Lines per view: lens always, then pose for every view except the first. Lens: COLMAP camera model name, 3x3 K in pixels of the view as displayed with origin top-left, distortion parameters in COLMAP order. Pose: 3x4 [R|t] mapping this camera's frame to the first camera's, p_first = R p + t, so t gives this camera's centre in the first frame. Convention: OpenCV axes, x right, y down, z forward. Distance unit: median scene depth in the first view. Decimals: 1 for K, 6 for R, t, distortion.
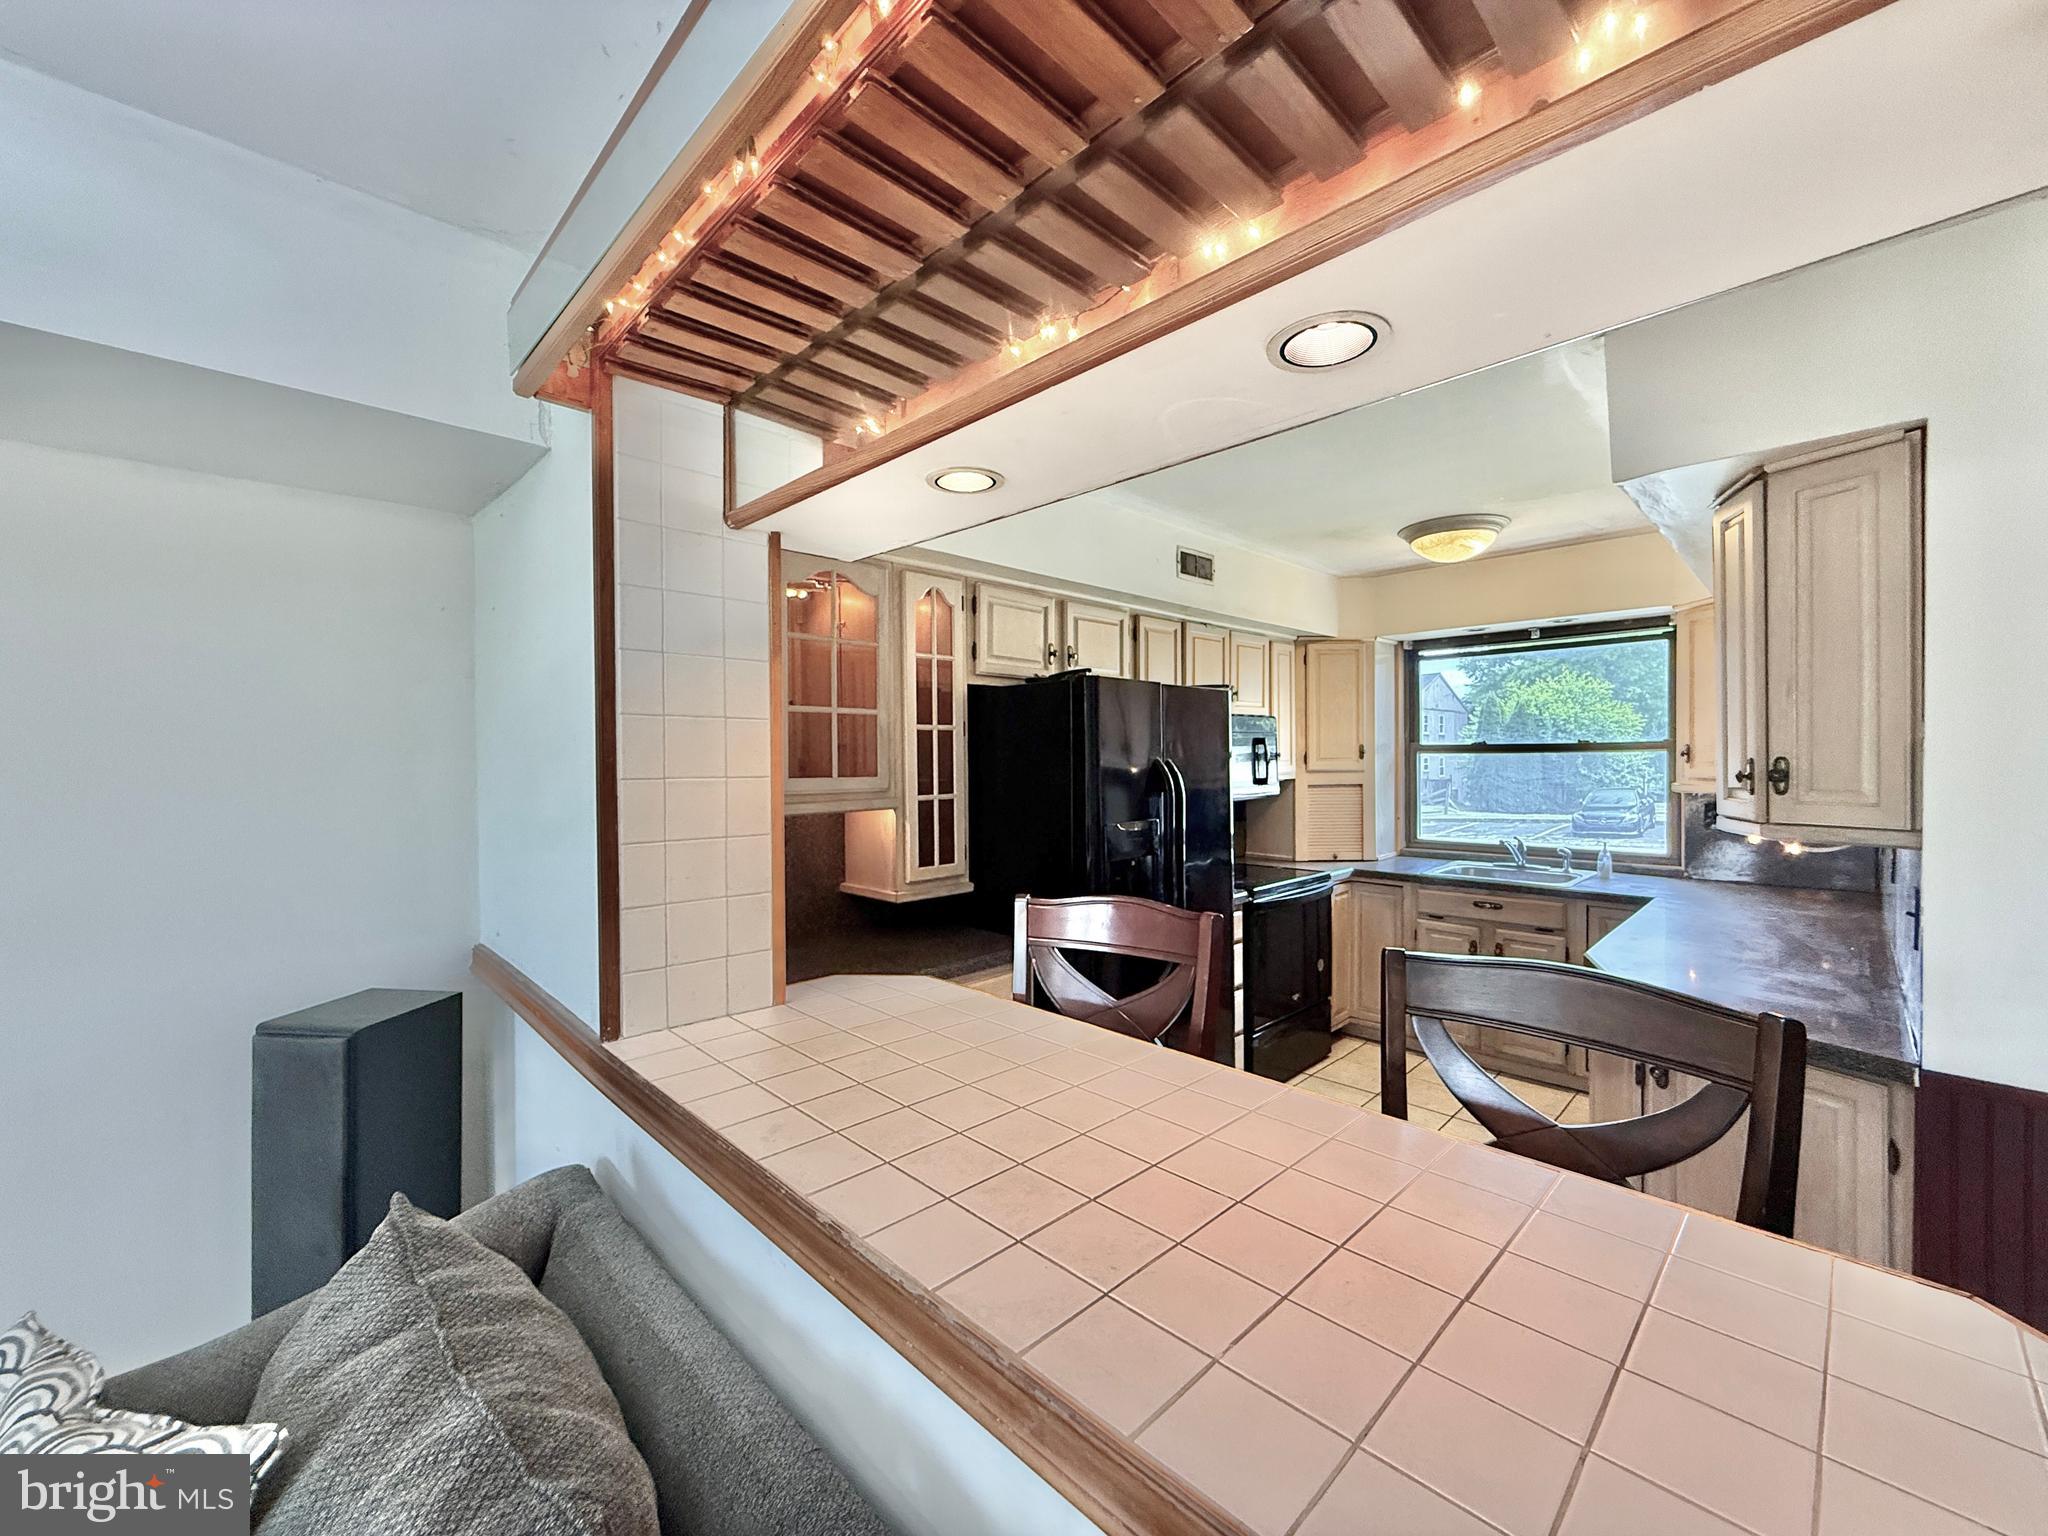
lens RADIAL K [[816.9, 0, 1022.5], [0, 816.9, 763.6], [0, 0, 1]] dist [-0.002699, -0.000265]
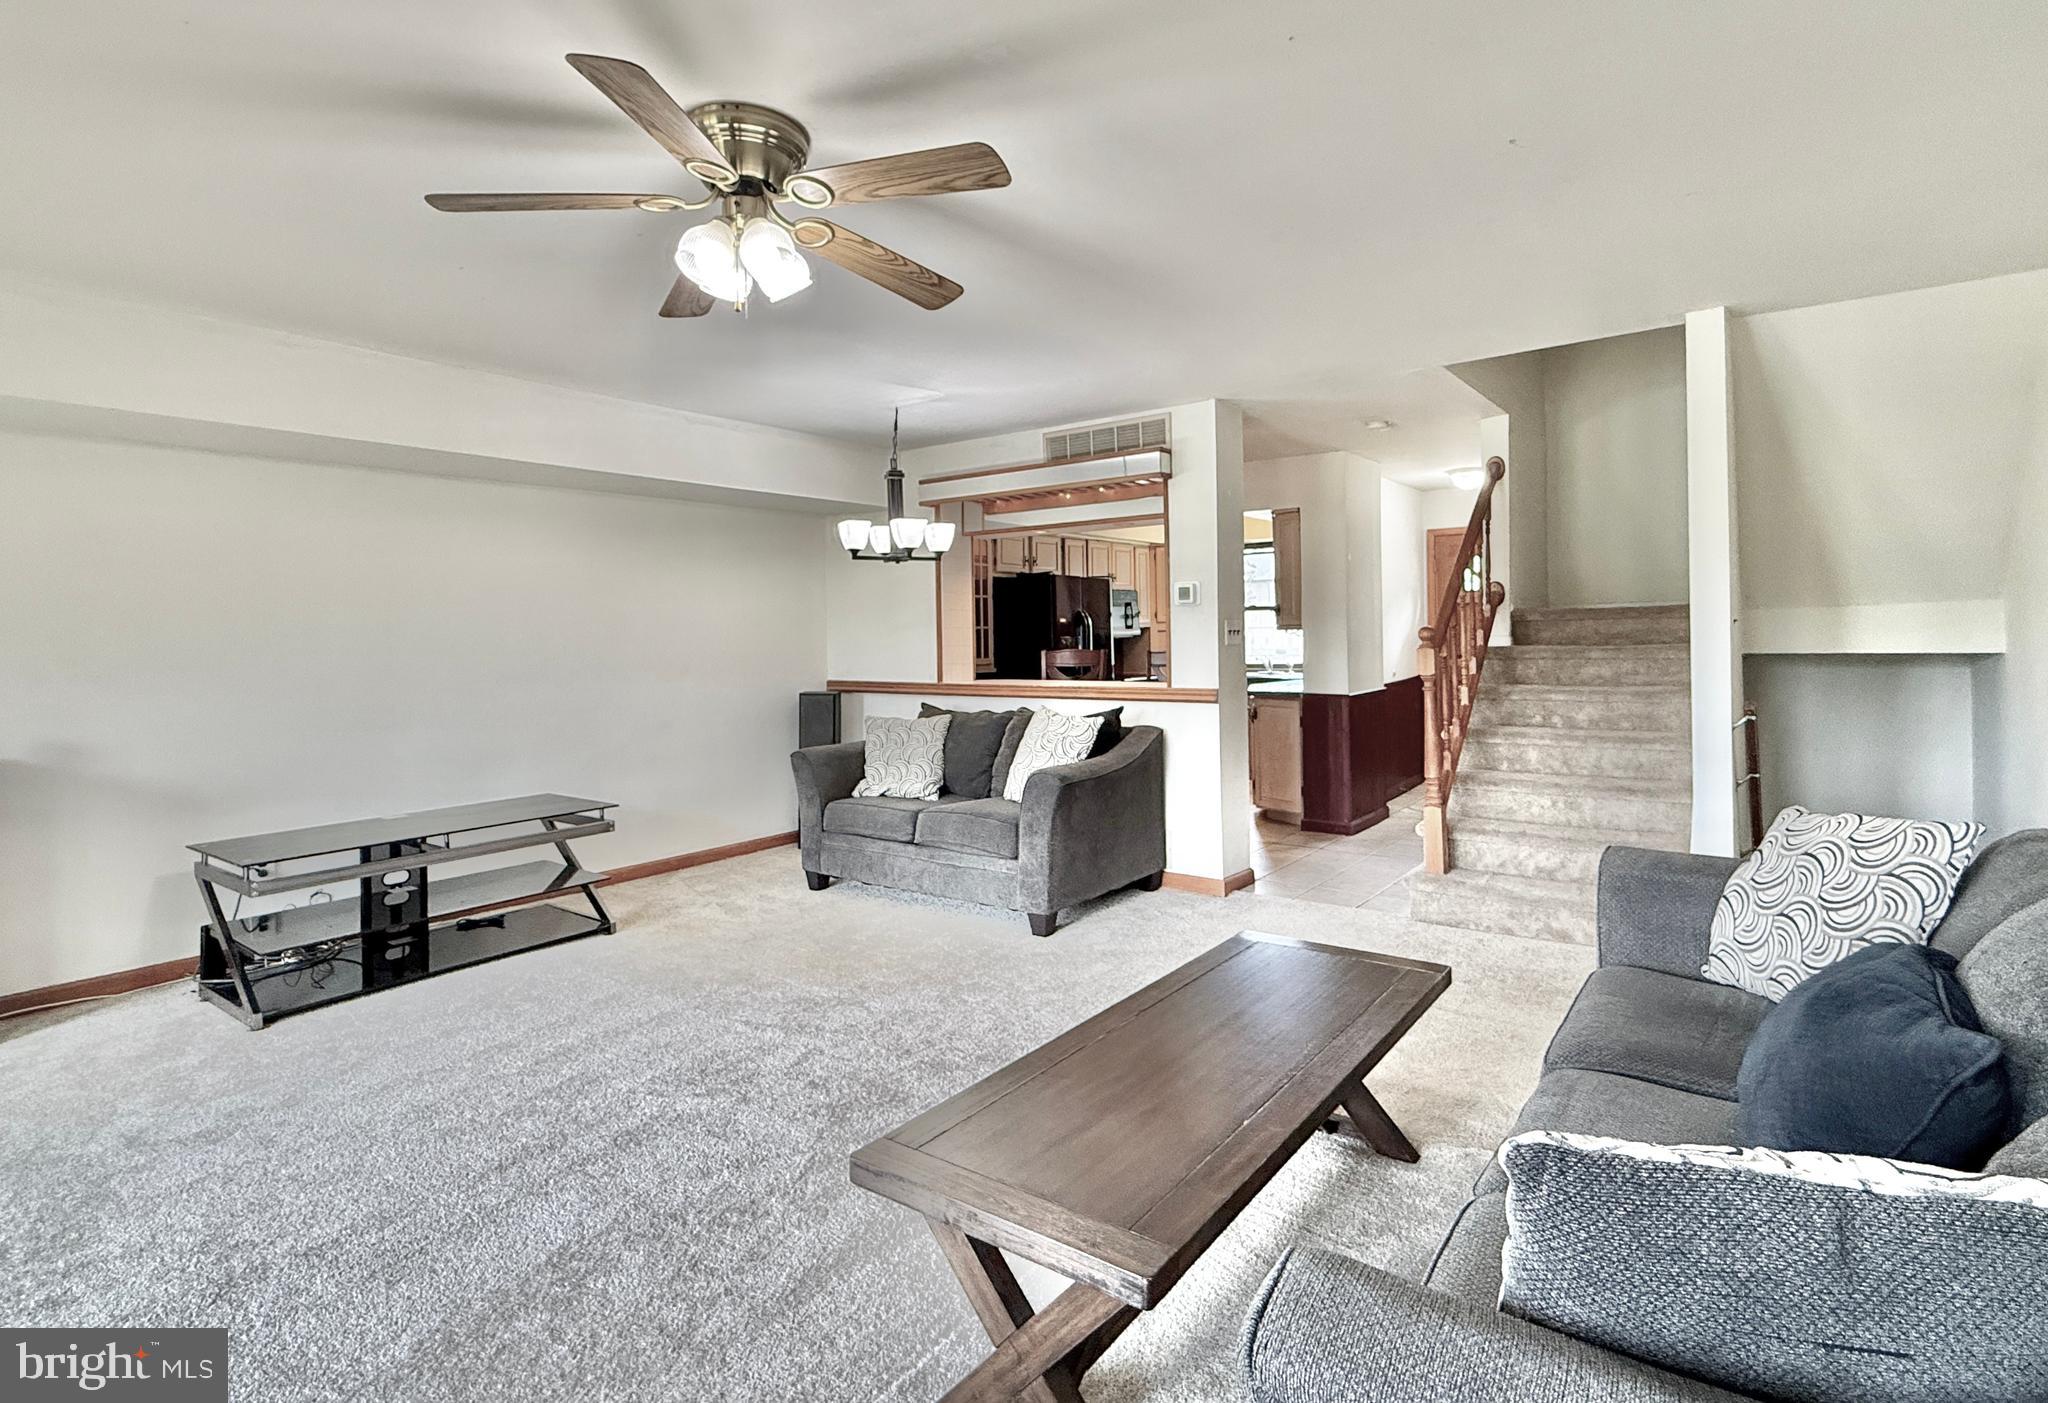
lens RADIAL K [[1031.2, 0, 1033.6], [0, 1031.2, 630.7], [0, 0, 1]] dist [-0.000250, -0.000782]
pose [[0.985546, -0.004446, 0.169350, -0.327357], [0.006845, 0.999884, -0.013588, 0.065276], [-0.169270, 0.014551, 0.985462, -1.323832]]
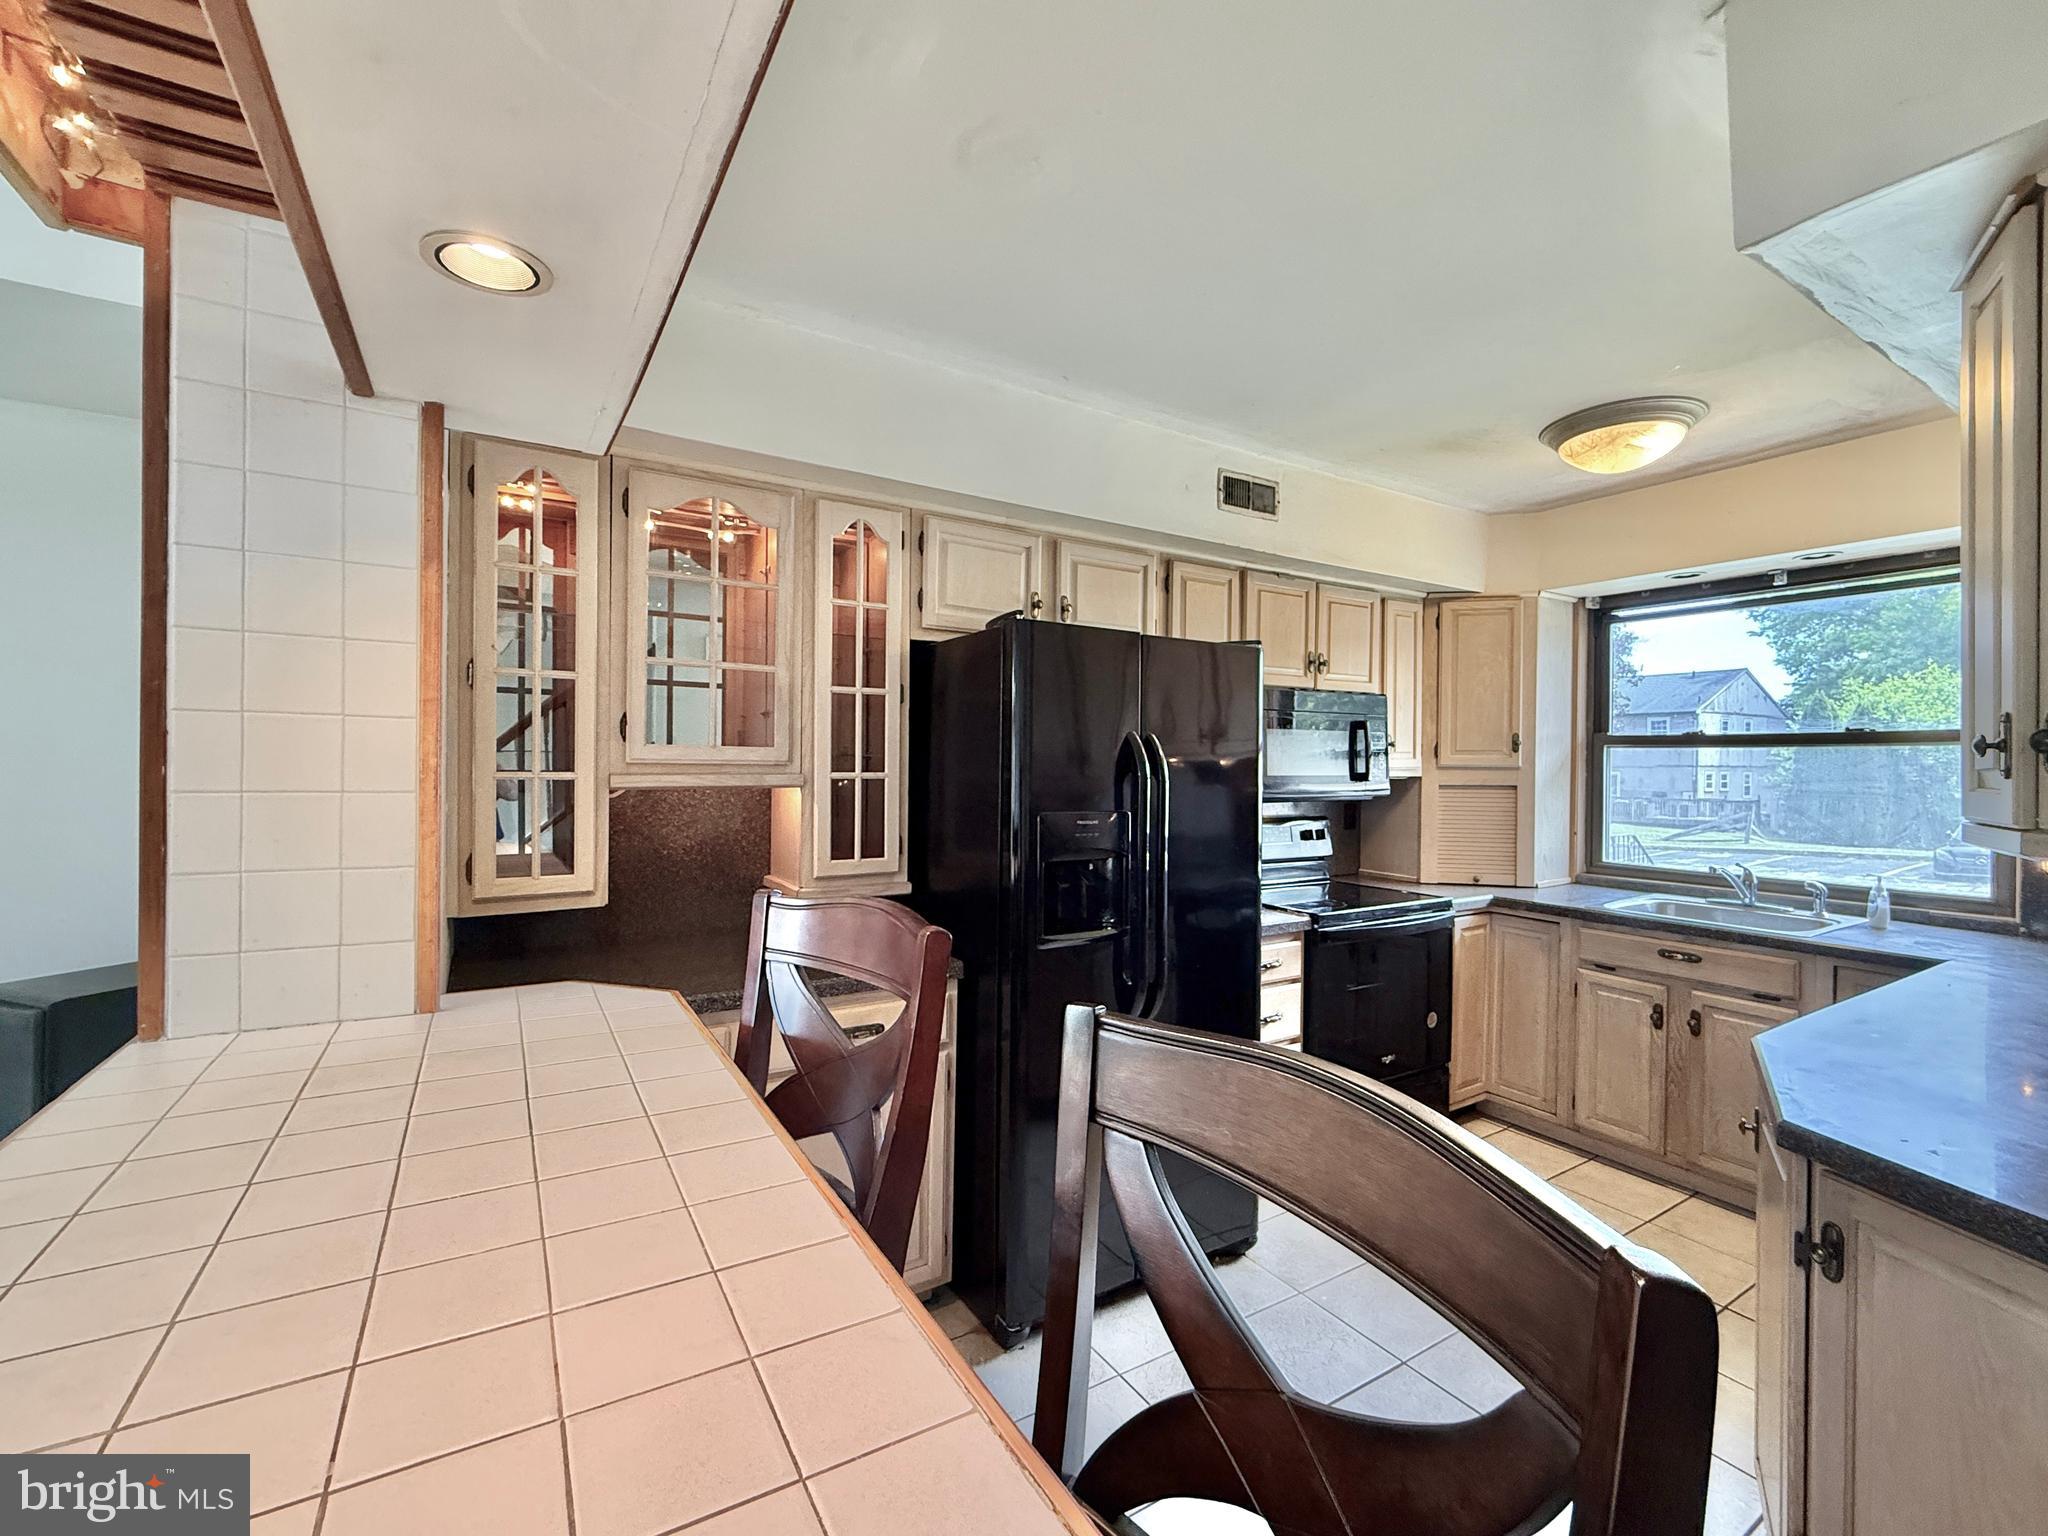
lens RADIAL K [[869.5, 0, 1025.2], [0, 869.5, 765.6], [0, 0, 1]] dist [-0.001474, -0.000188]
pose [[0.974724, 0.019821, -0.222533, 0.185552], [-0.020818, 0.999781, -0.002133, 0.021677], [0.222442, 0.006712, 0.974923, 0.137589]]
